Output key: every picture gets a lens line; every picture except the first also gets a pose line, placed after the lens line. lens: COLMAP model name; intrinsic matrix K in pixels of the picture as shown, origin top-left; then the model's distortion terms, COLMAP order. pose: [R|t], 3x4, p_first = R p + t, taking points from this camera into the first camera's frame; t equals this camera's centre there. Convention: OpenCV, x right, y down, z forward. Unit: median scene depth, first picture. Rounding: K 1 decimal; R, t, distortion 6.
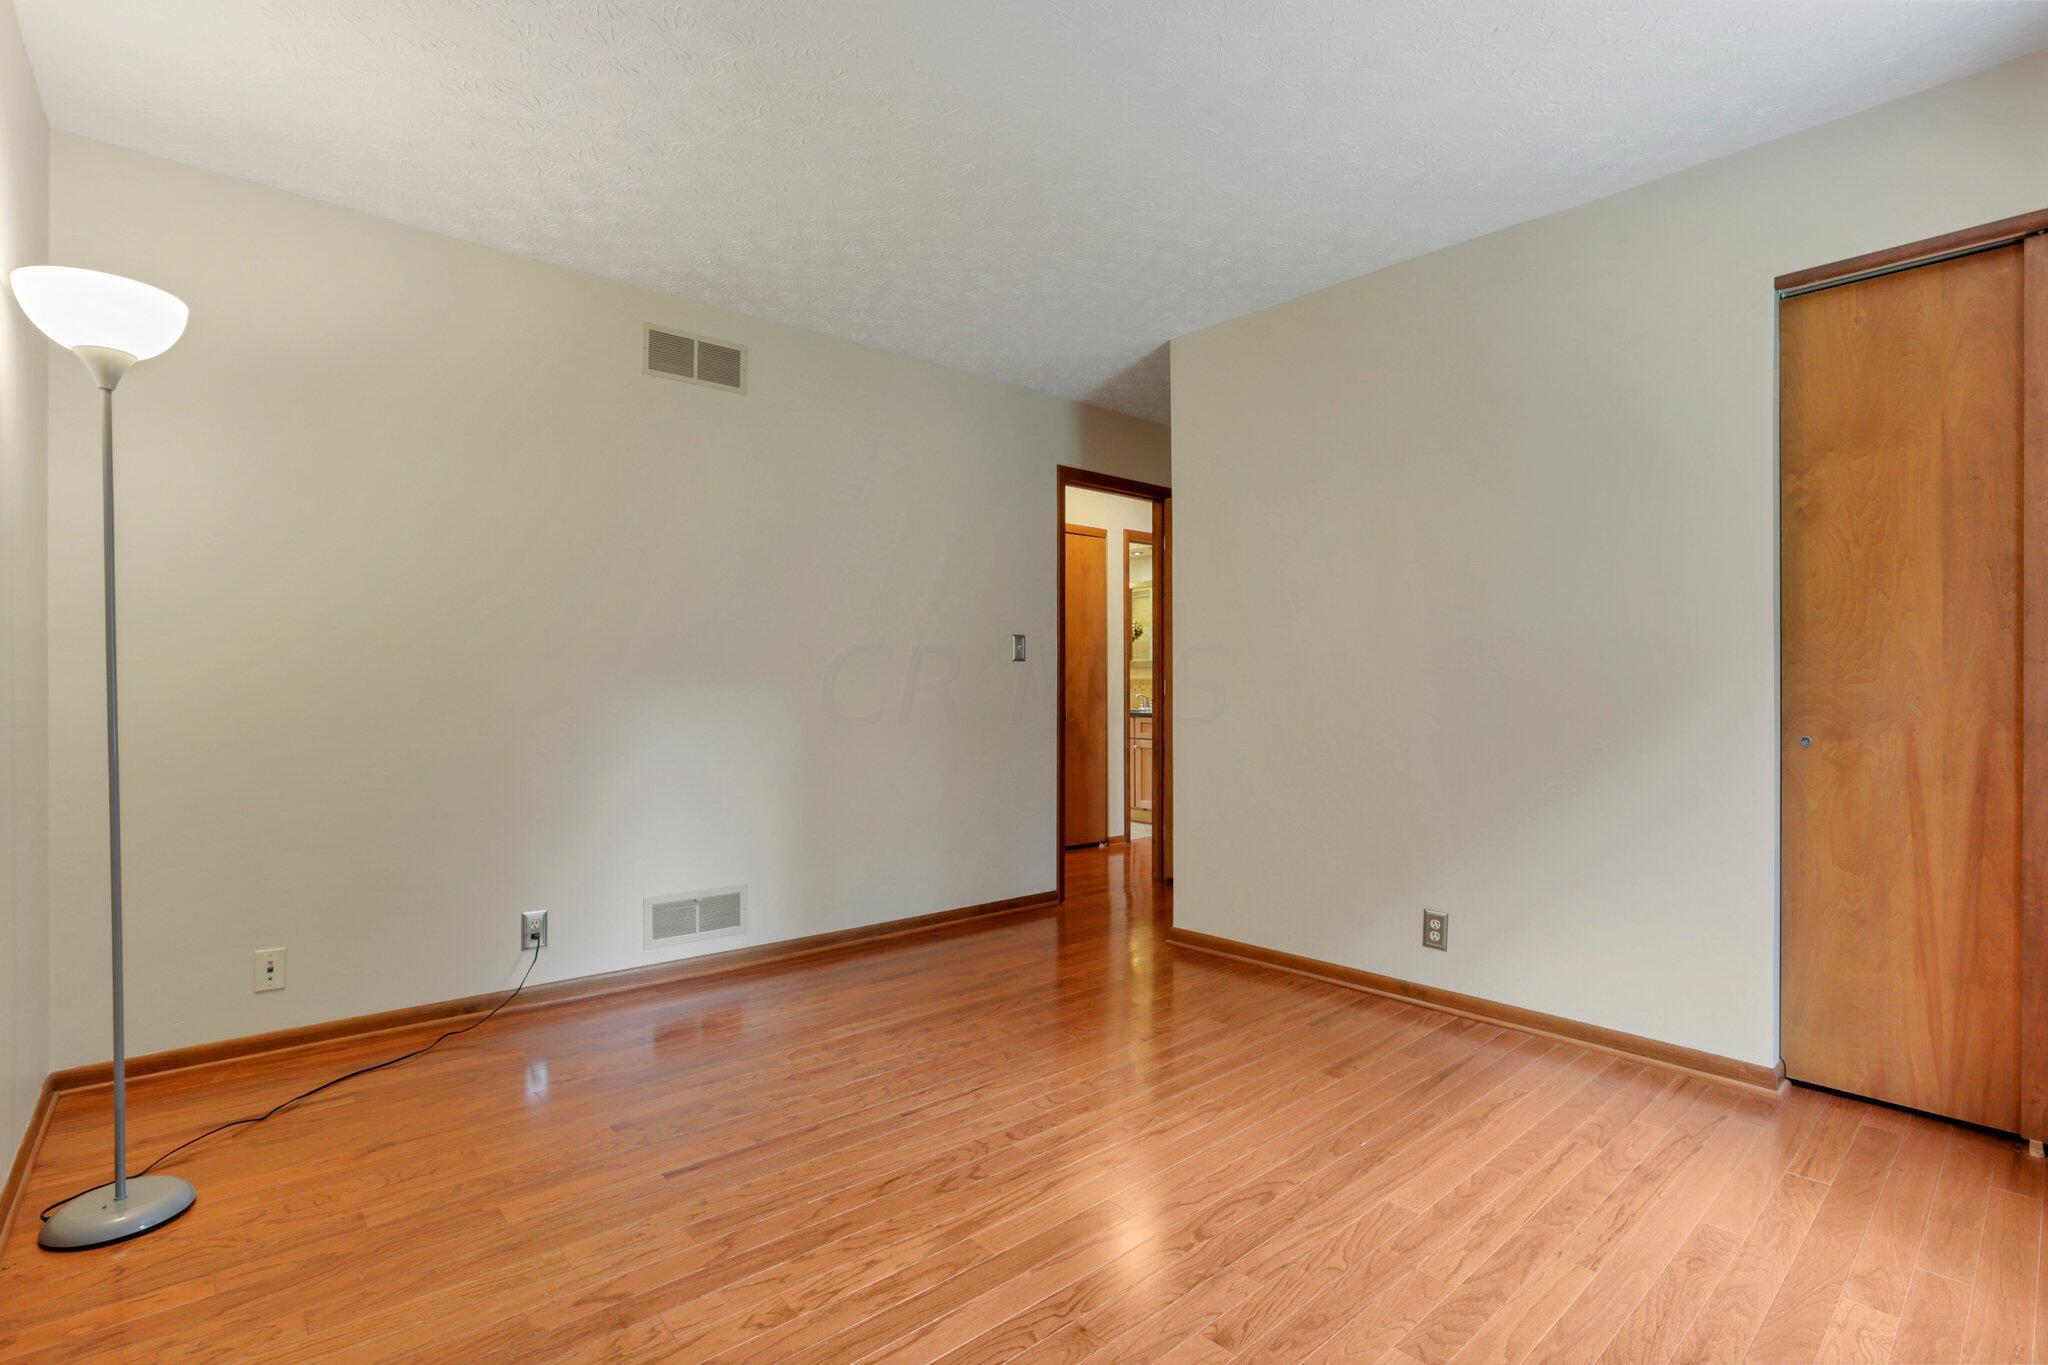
lens RADIAL K [[949.5, 0, 1014.3], [0, 949.5, 690.4], [0, 0, 1]] dist [-0.040632, 0.000469]
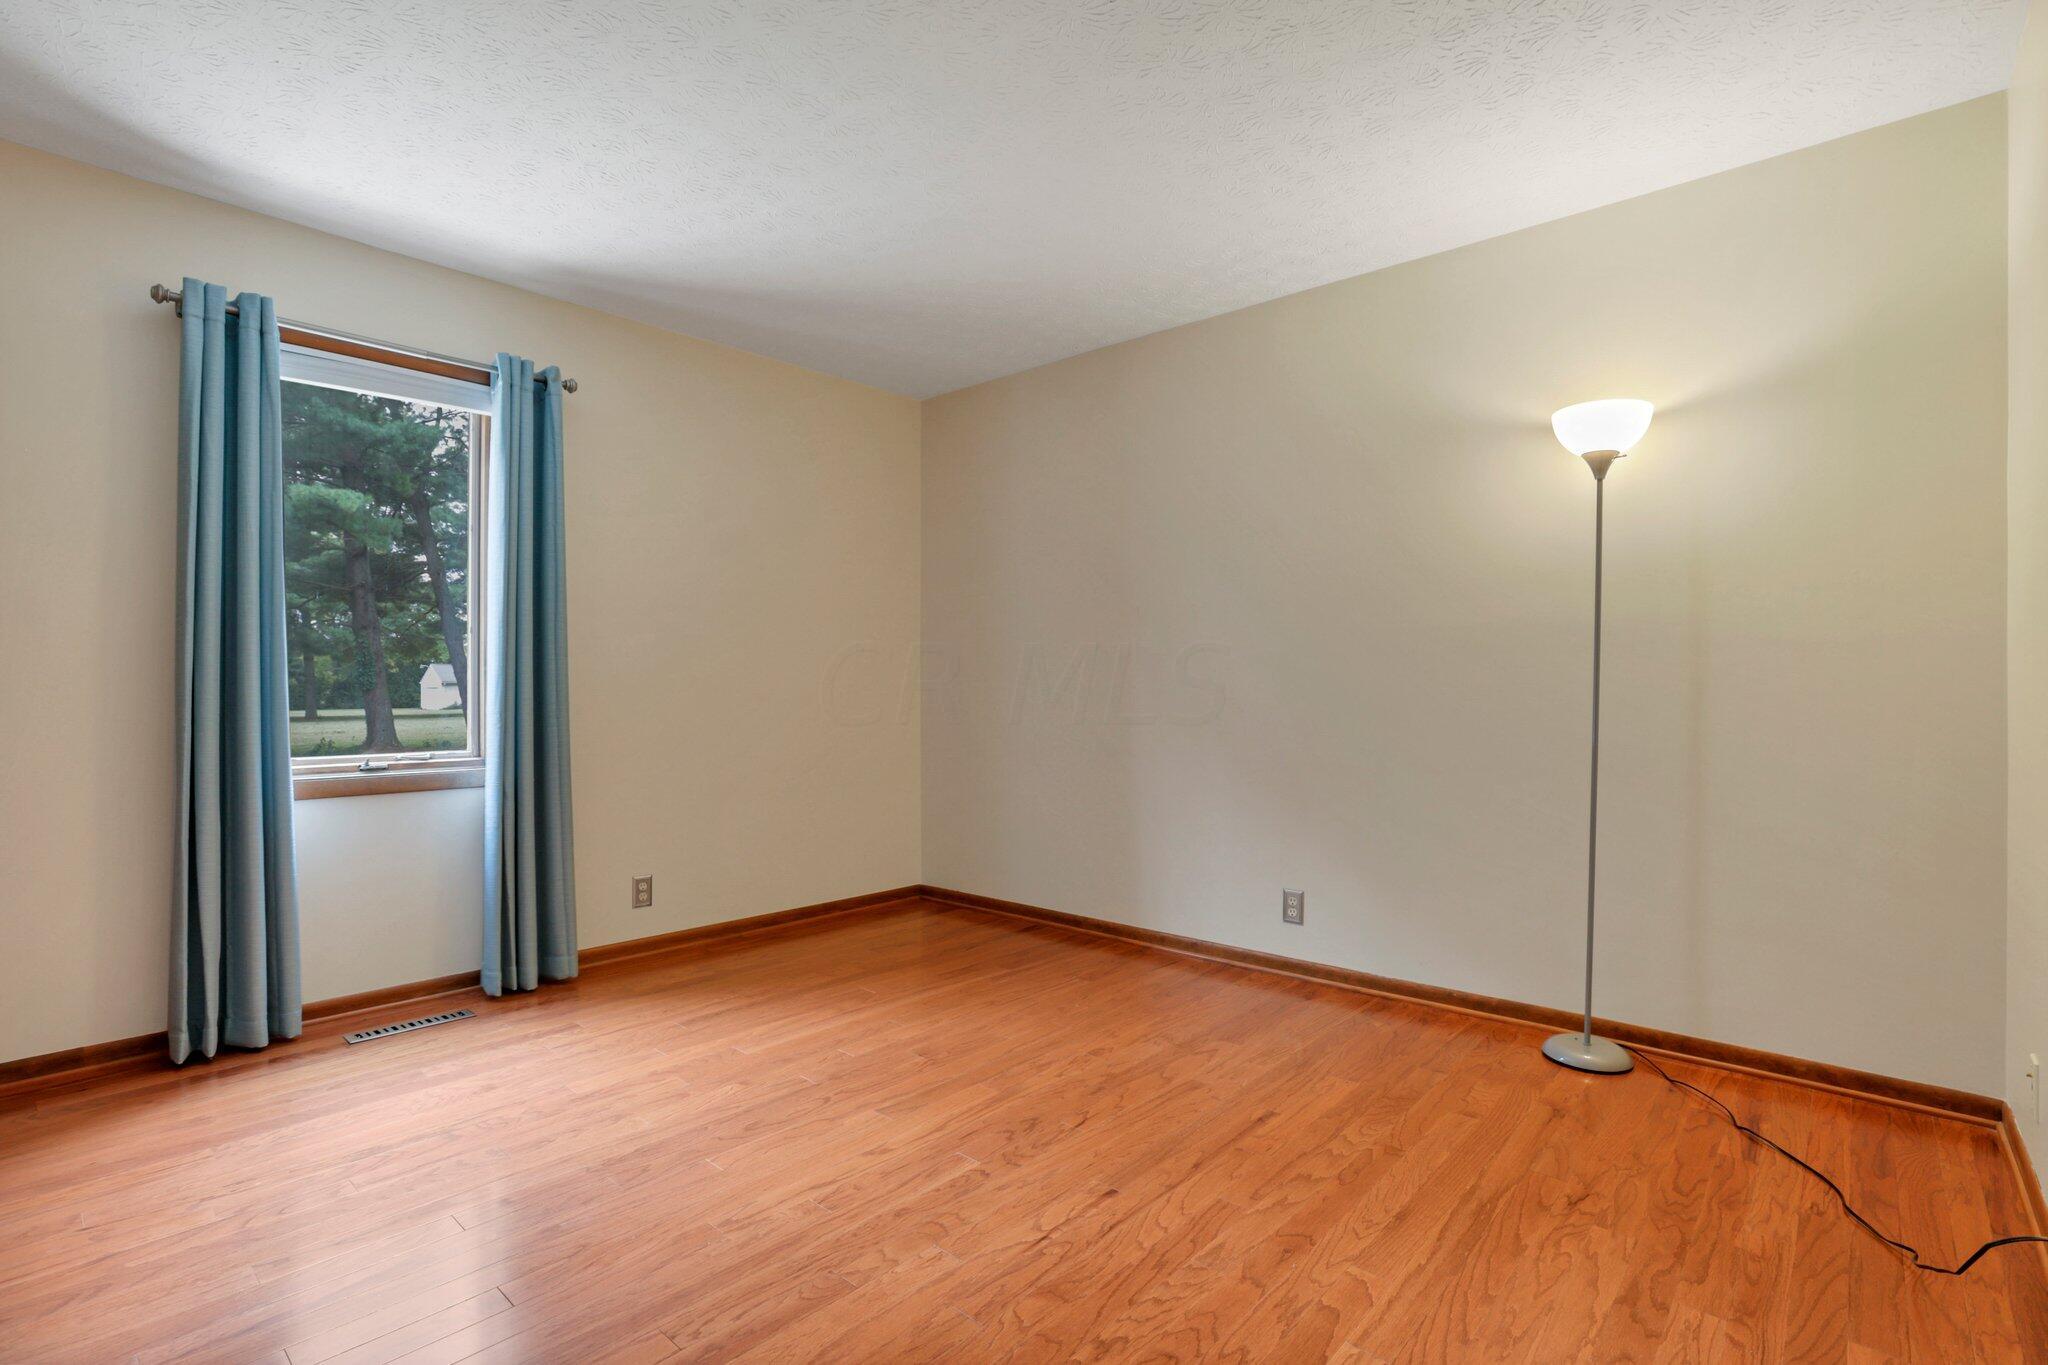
lens RADIAL K [[949.5, 0, 1014.3], [0, 949.5, 690.4], [0, 0, 1]] dist [-0.040632, 0.000469]
pose [[-0.991829, -0.002103, -0.127558, 0.089490], [-0.004052, 0.999879, 0.015022, -0.015909], [0.127511, 0.015416, -0.991717, 2.009995]]
